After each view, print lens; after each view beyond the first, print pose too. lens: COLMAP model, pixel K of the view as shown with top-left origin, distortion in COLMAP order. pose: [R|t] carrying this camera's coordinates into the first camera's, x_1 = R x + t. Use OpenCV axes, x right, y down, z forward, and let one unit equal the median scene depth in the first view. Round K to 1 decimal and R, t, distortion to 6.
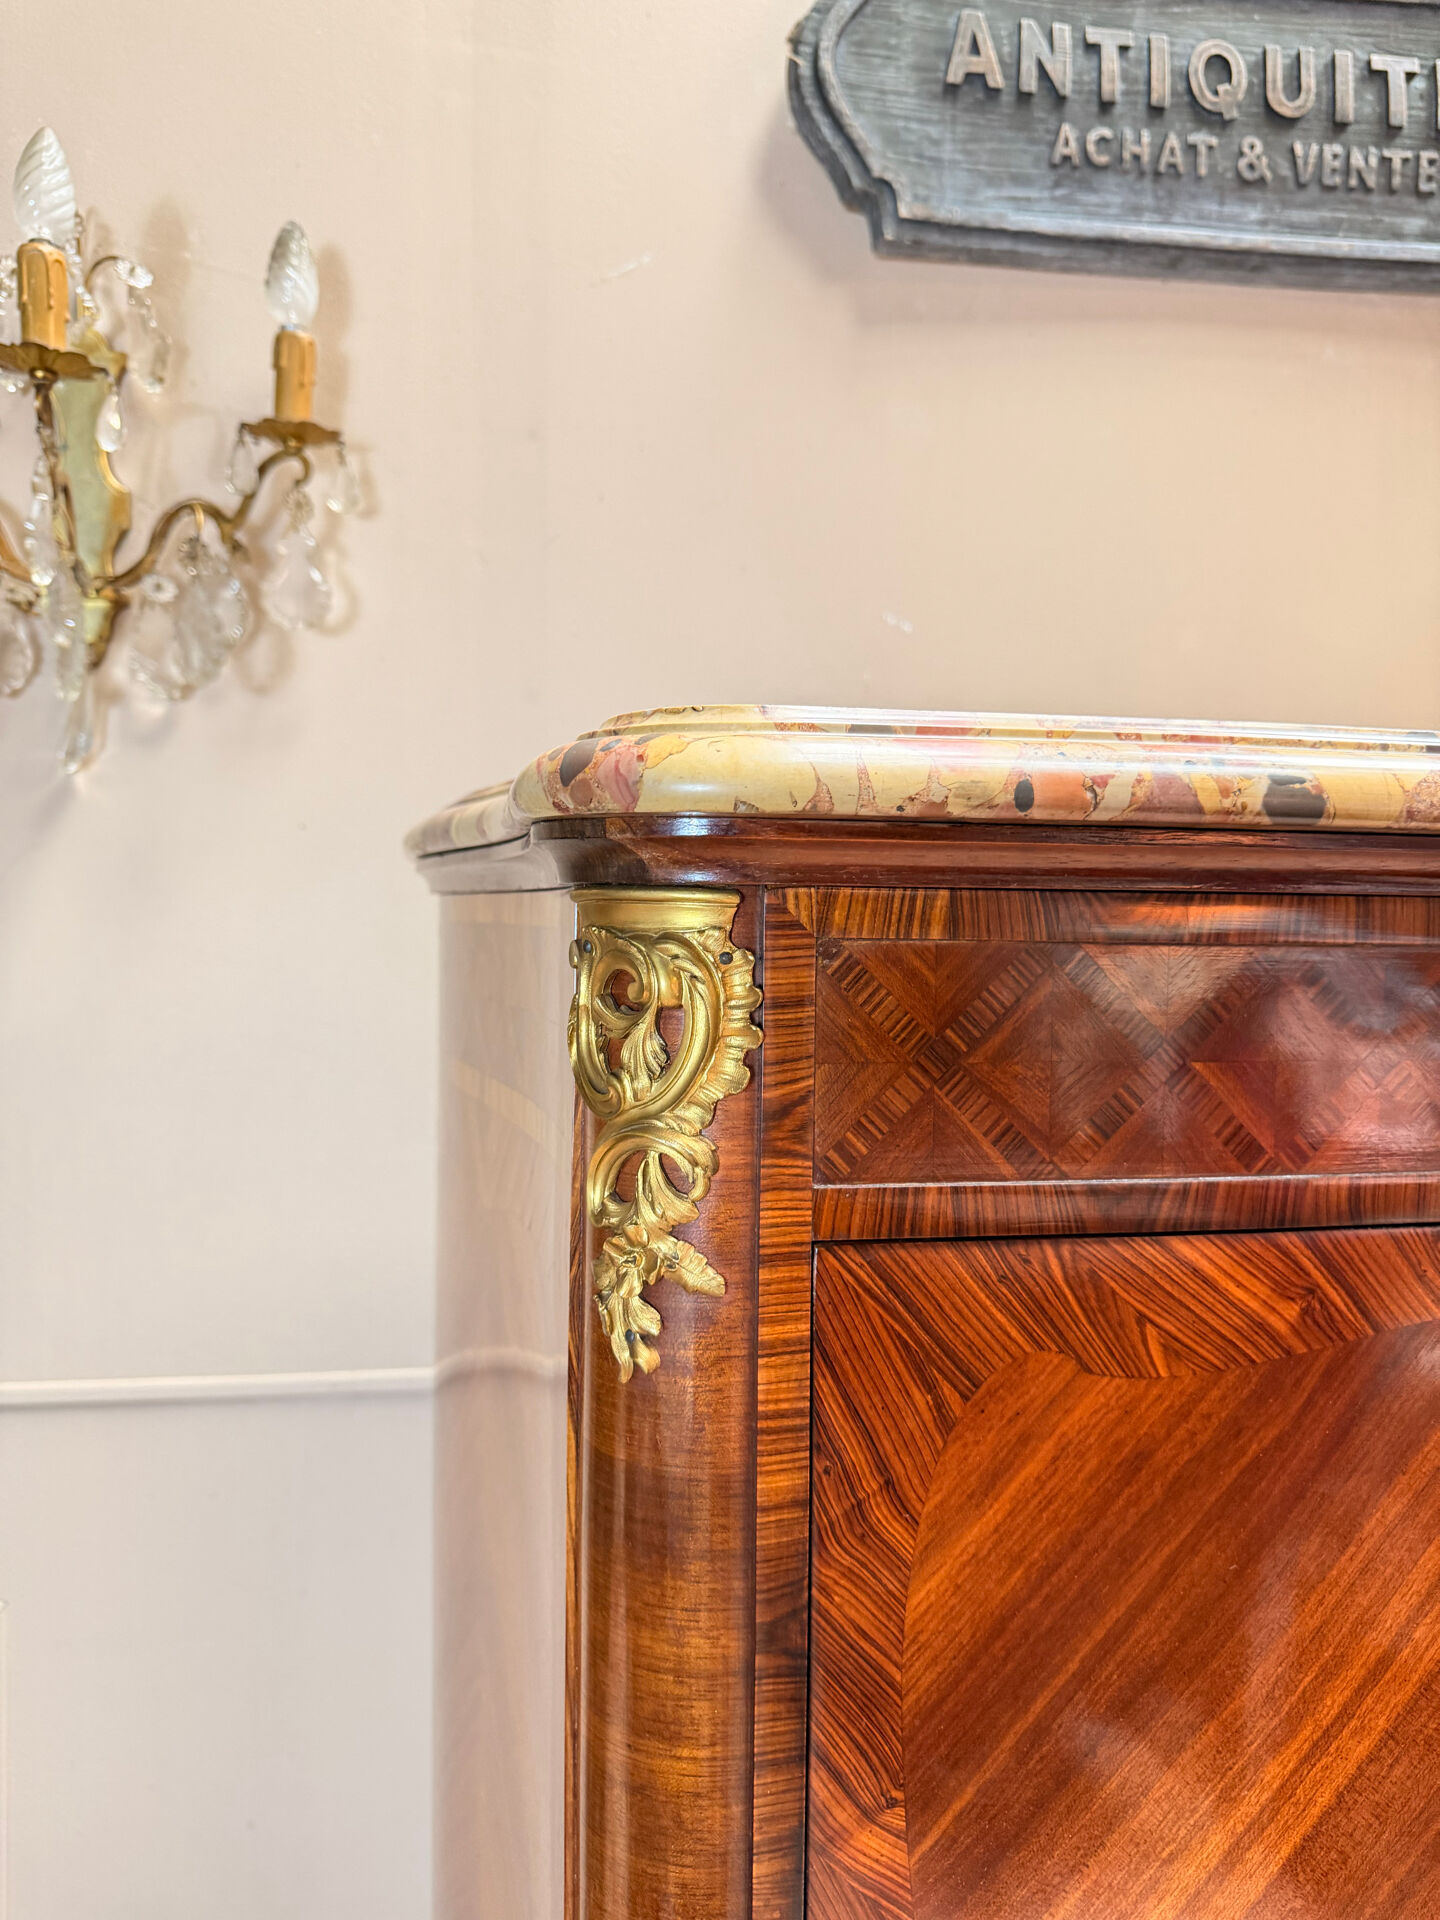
lens RADIAL K [[1400.8, 0, 720.0], [0, 1400.8, 960.0], [0, 0, 1]] dist [-0.022565, 0.000009]
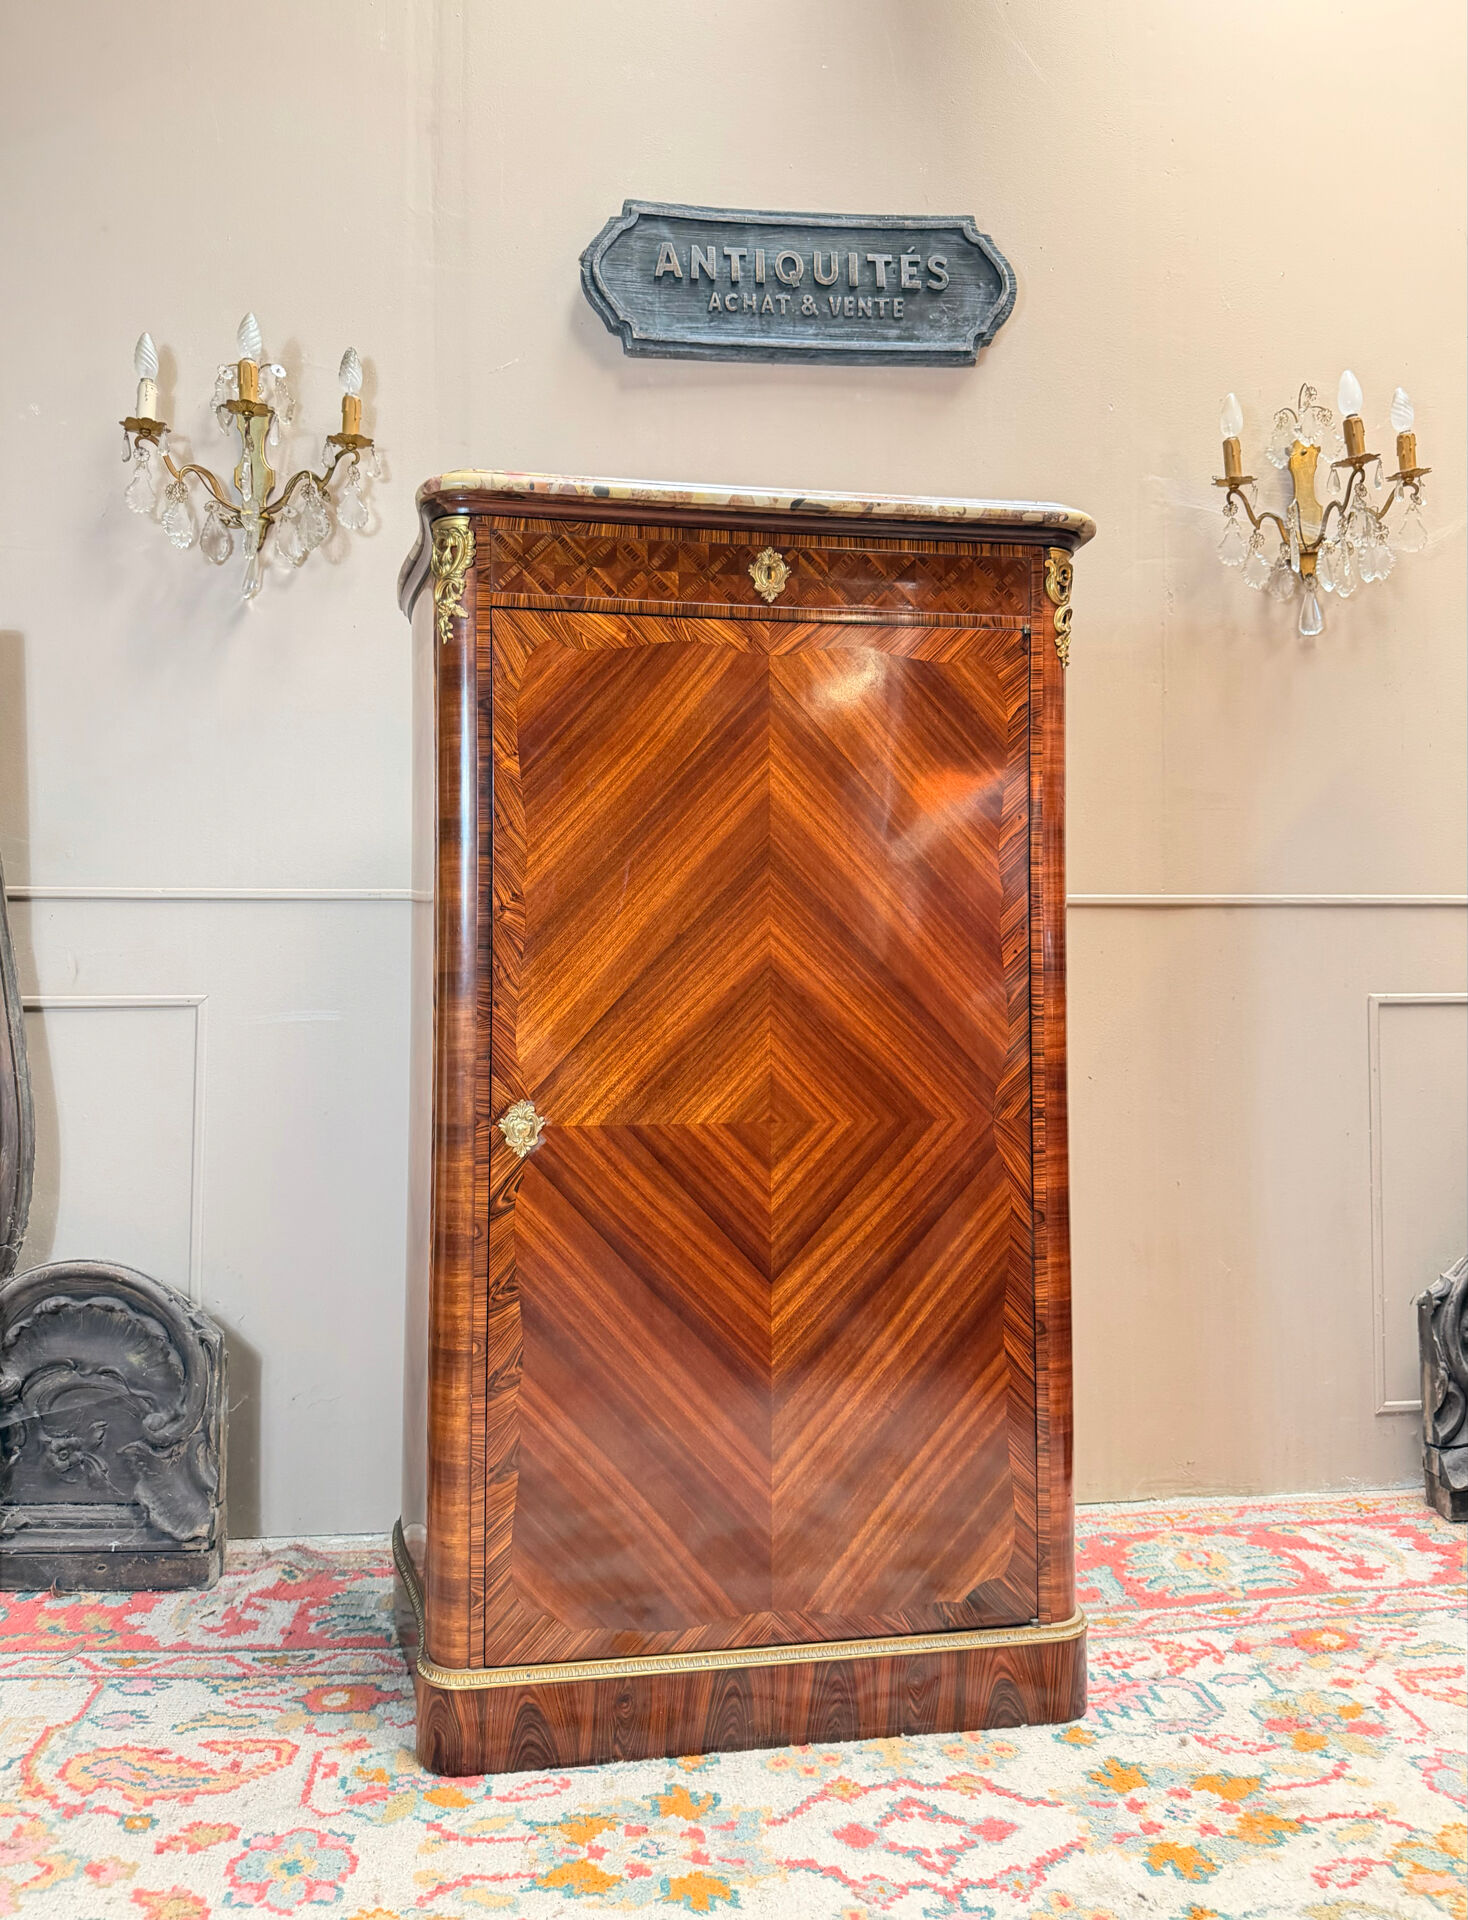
lens RADIAL K [[1440.8, 0, 723.8], [0, 1440.8, 941.3], [0, 0, 1]] dist [-0.008357, -0.002405]
pose [[0.999716, -0.013542, -0.019627, 0.293000], [0.012185, 0.997634, -0.067659, 0.529023], [0.020497, 0.067401, 0.997515, -1.113309]]
